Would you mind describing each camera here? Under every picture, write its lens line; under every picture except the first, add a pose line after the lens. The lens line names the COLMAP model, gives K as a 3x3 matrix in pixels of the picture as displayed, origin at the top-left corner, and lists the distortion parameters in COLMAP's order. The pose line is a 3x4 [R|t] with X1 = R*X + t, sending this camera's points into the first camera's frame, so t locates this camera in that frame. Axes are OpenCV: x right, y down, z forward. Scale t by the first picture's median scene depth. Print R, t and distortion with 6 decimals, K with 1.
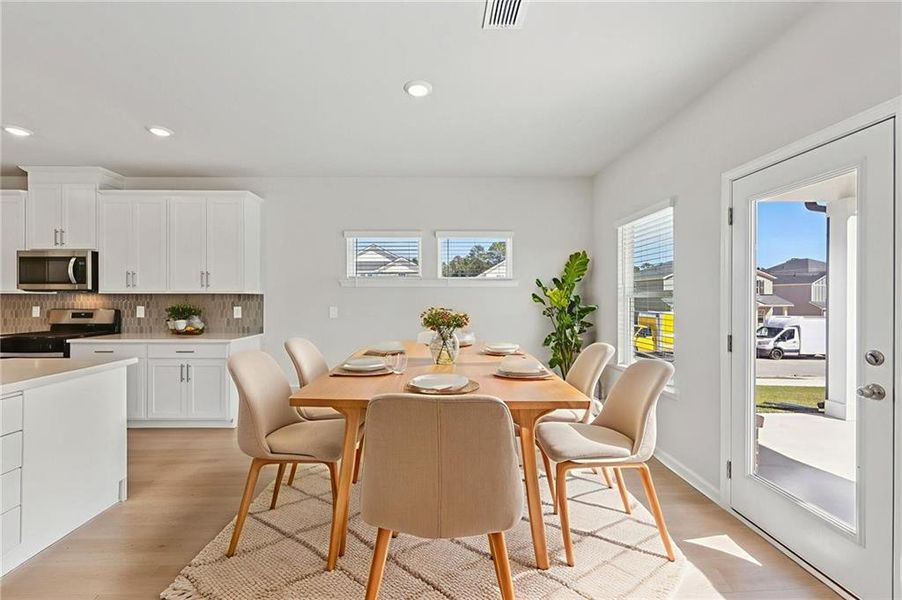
lens RADIAL K [[358.9, 0, 444.0], [0, 358.9, 299.2], [0, 0, 1]] dist [-0.000387, -0.000570]
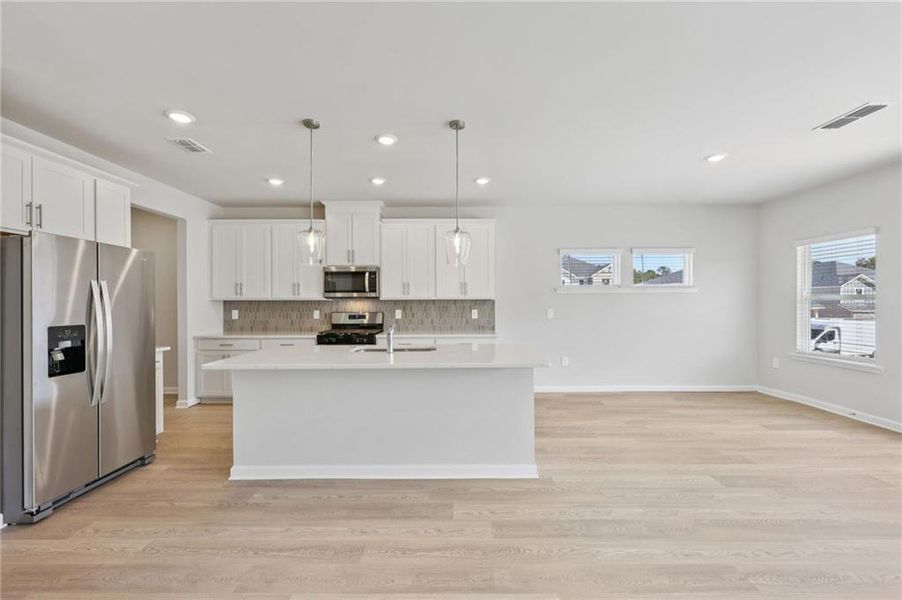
lens RADIAL K [[358.9, 0, 452.3], [0, 358.9, 300.4], [0, 0, 1]] dist [-0.000387, -0.000570]
pose [[0.999923, -0.006699, -0.010474, -0.648304], [0.006586, 0.999920, -0.010794, 0.001857], [0.010546, 0.010724, 0.999887, -0.264998]]
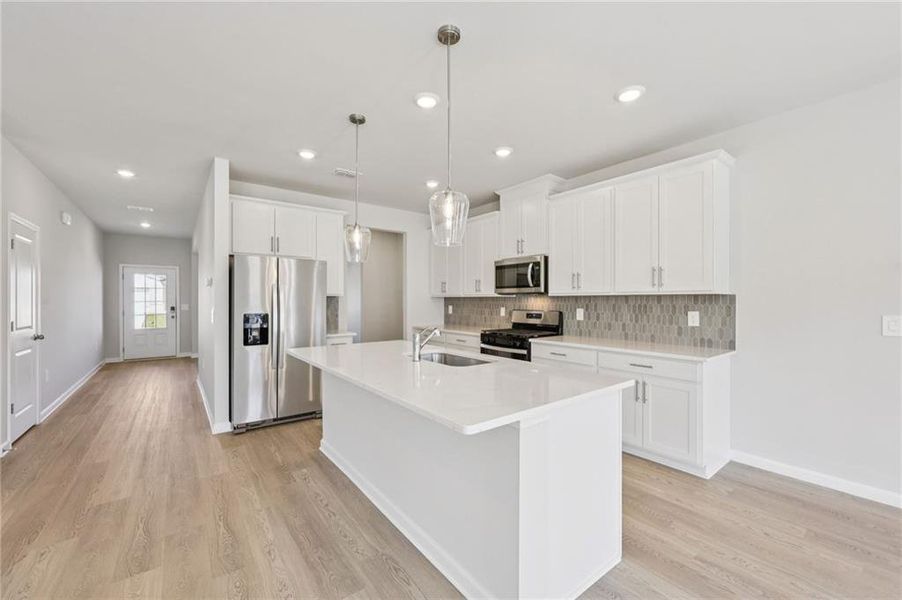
lens RADIAL K [[358.9, 0, 452.2], [0, 358.9, 298.4], [0, 0, 1]] dist [-0.000387, -0.000570]
pose [[0.602986, -0.006536, -0.797725, -0.282040], [-0.001472, 0.999956, -0.009307, 0.001489], [0.797750, 0.006786, 0.602950, 0.139622]]
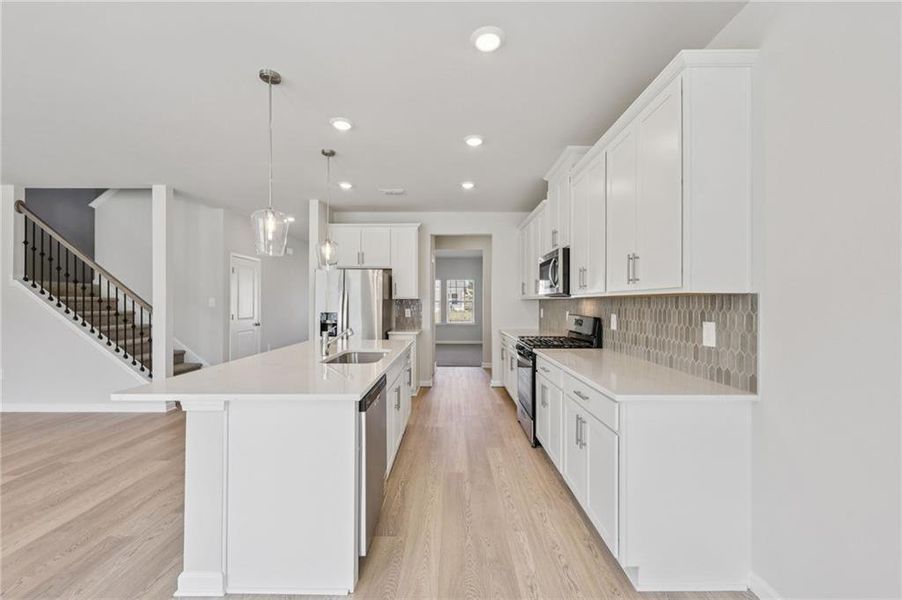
lens RADIAL K [[358.9, 0, 452.8], [0, 358.9, 299.8], [0, 0, 1]] dist [-0.000387, -0.000570]
pose [[-0.007710, -0.008592, -0.999933, -0.116960], [-0.004925, 0.999951, -0.008554, -0.001836], [0.999958, 0.004859, -0.007752, 0.684945]]
